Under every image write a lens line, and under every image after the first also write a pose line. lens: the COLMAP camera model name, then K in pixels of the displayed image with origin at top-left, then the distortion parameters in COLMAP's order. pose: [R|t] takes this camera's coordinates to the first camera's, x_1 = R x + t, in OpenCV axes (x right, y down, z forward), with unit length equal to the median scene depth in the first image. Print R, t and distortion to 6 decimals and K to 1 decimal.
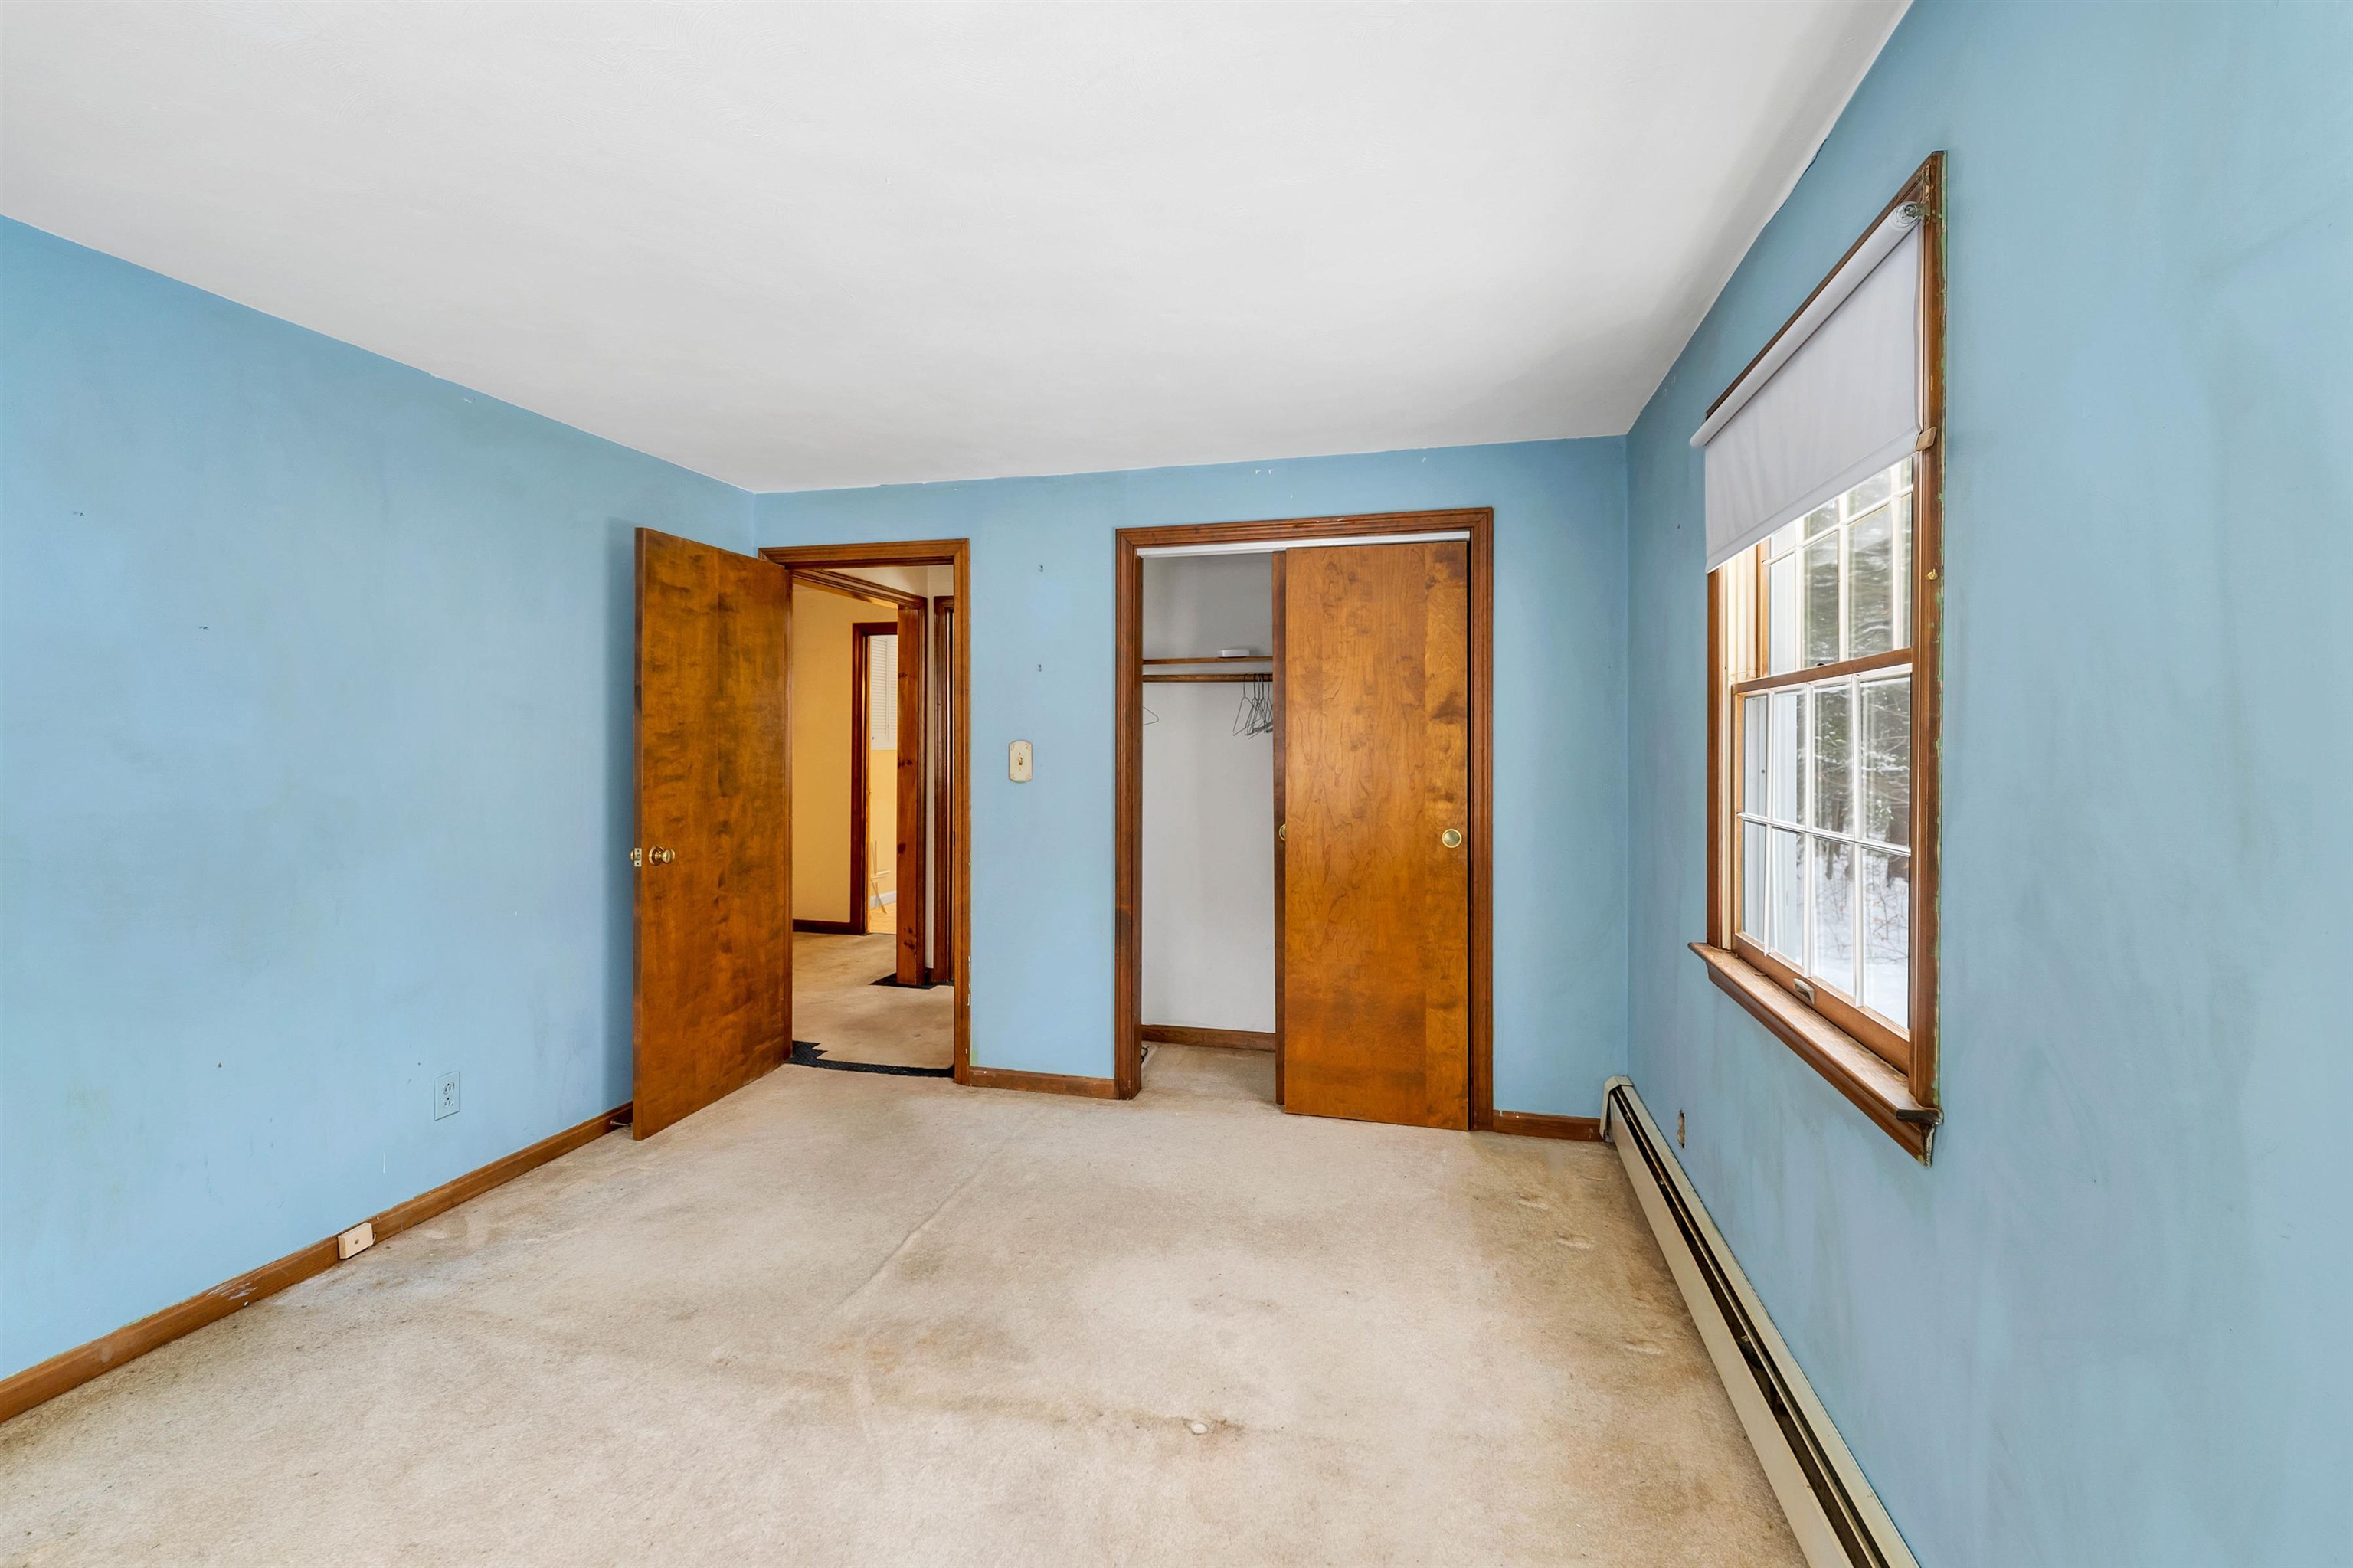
lens RADIAL K [[976.2, 0, 1179.3], [0, 976.2, 760.7], [0, 0, 1]] dist [0.005475, 0.000187]
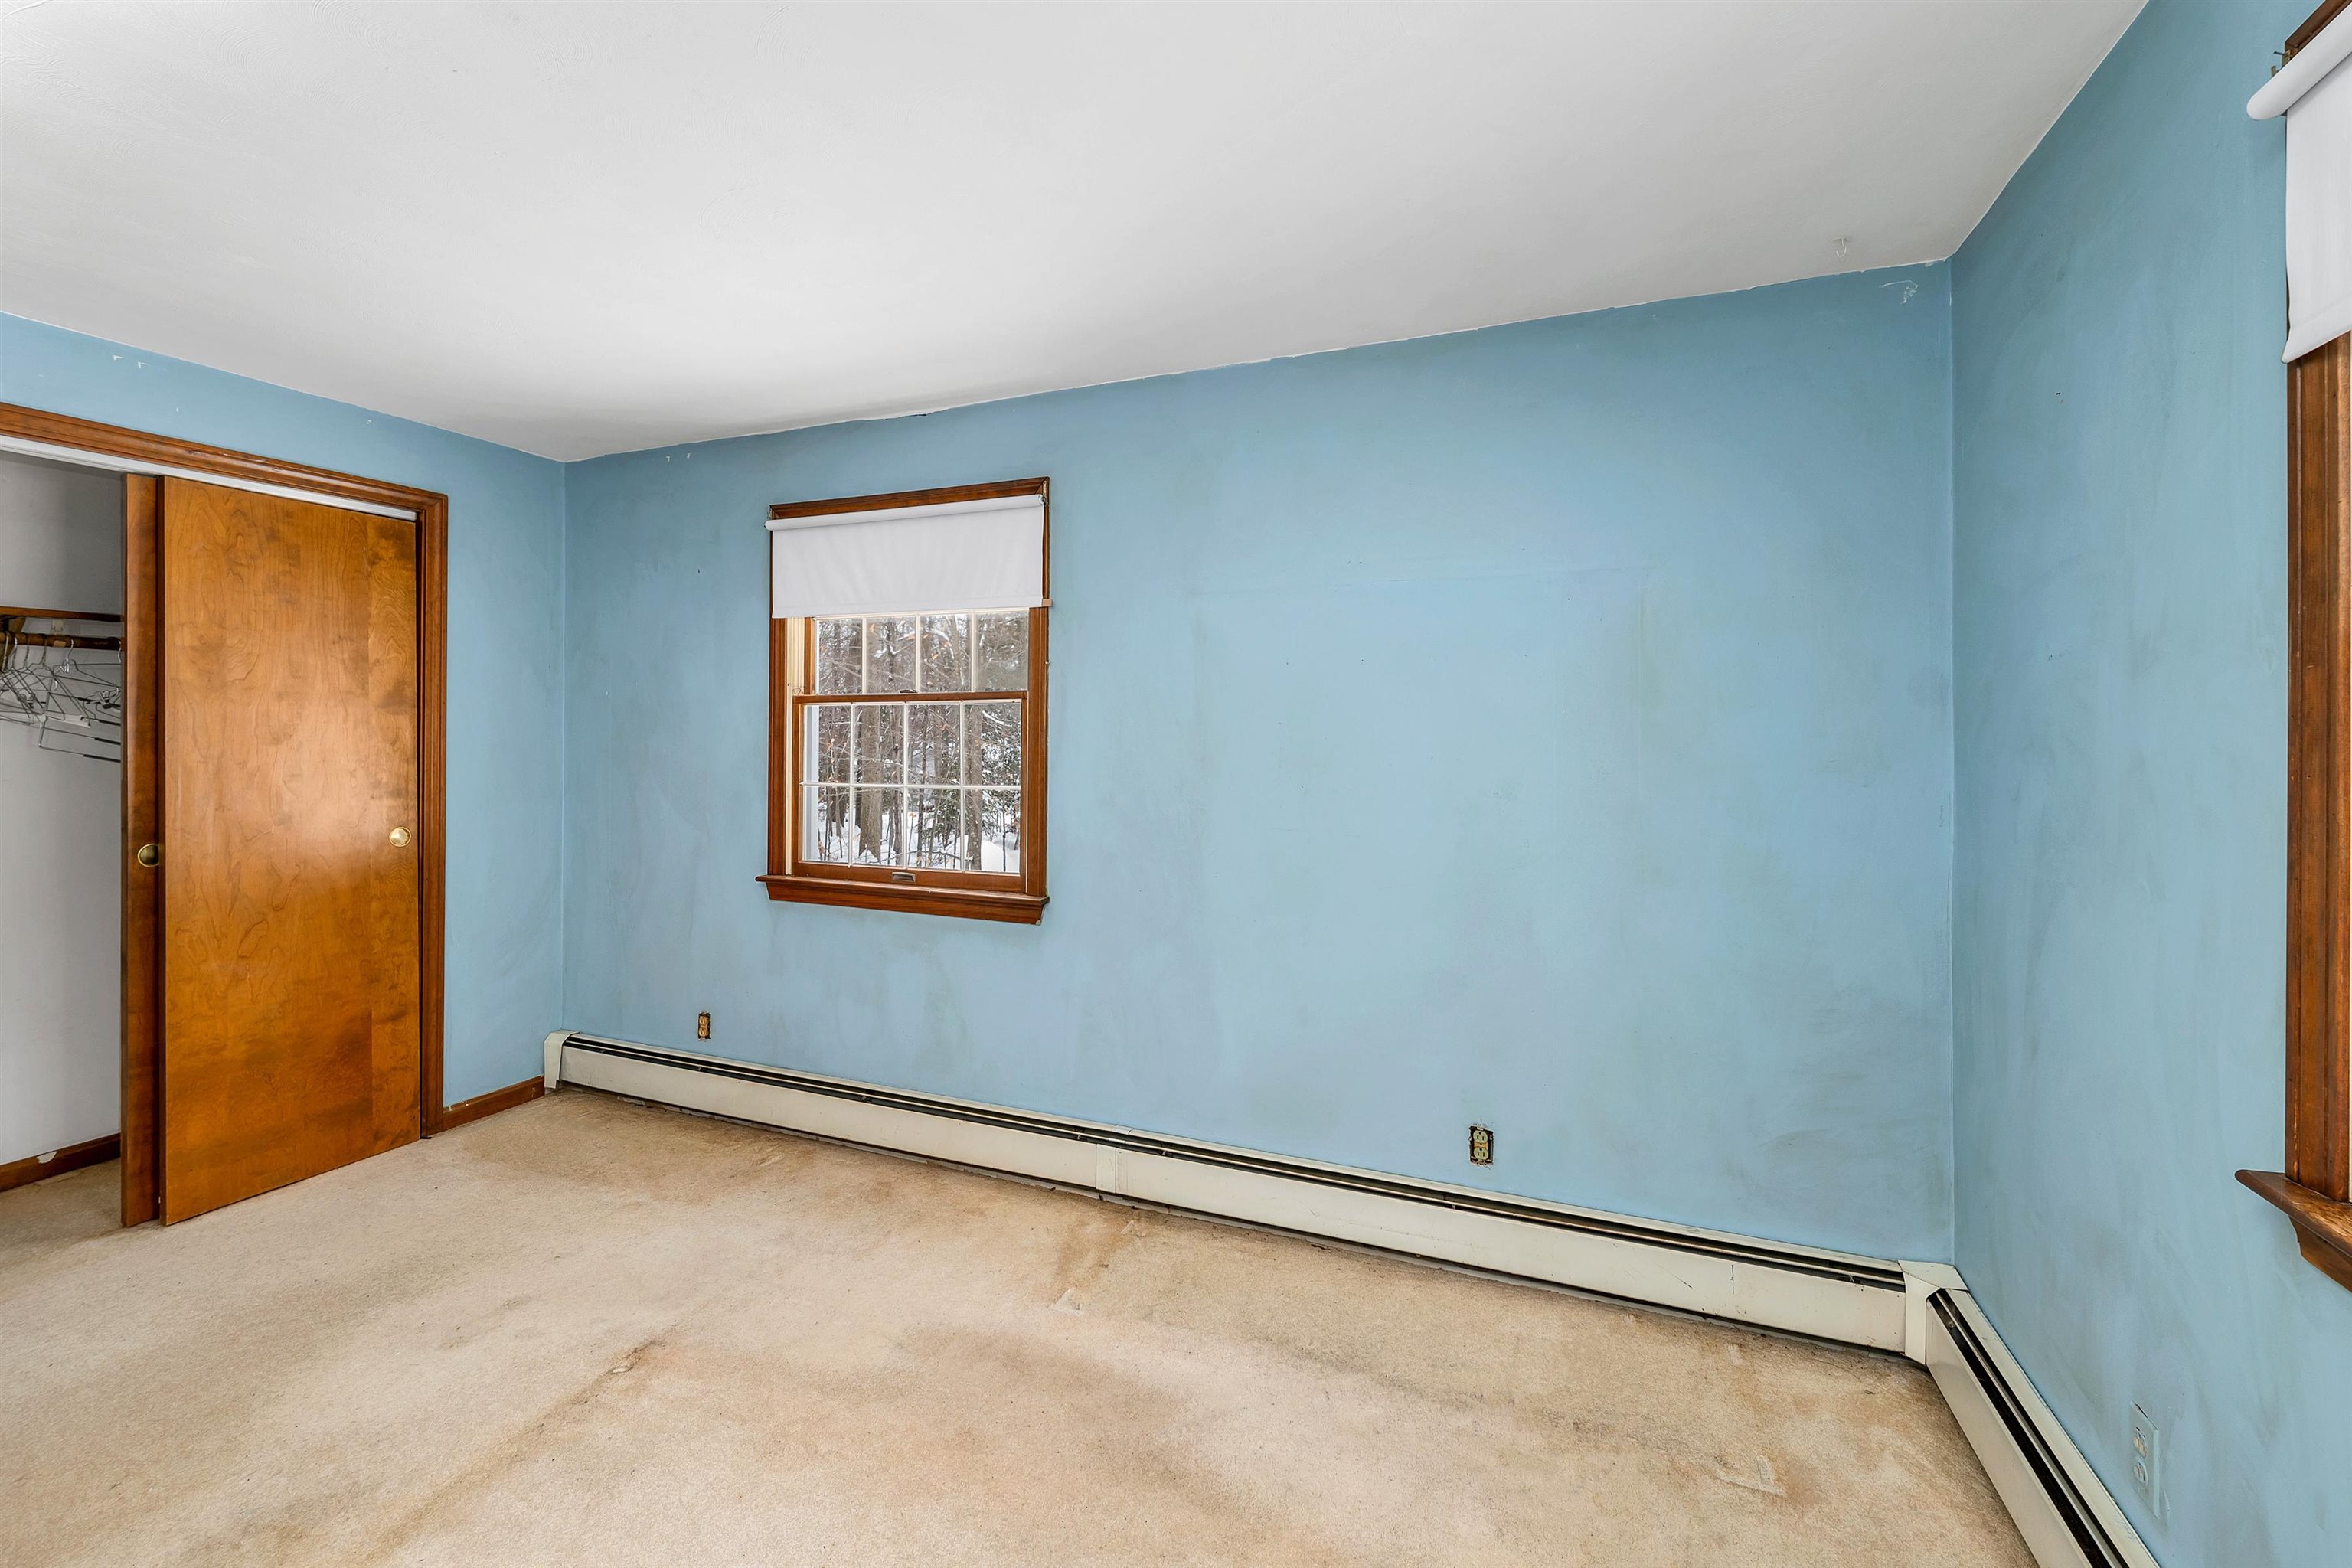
lens RADIAL K [[975.7, 0, 1178.8], [0, 975.7, 760.7], [0, 0, 1]] dist [0.005475, 0.000187]
pose [[0.159272, -0.028348, 0.986828, -0.524461], [0.006866, 0.999595, 0.027606, -0.014025], [-0.987211, 0.002378, 0.159402, 0.112640]]
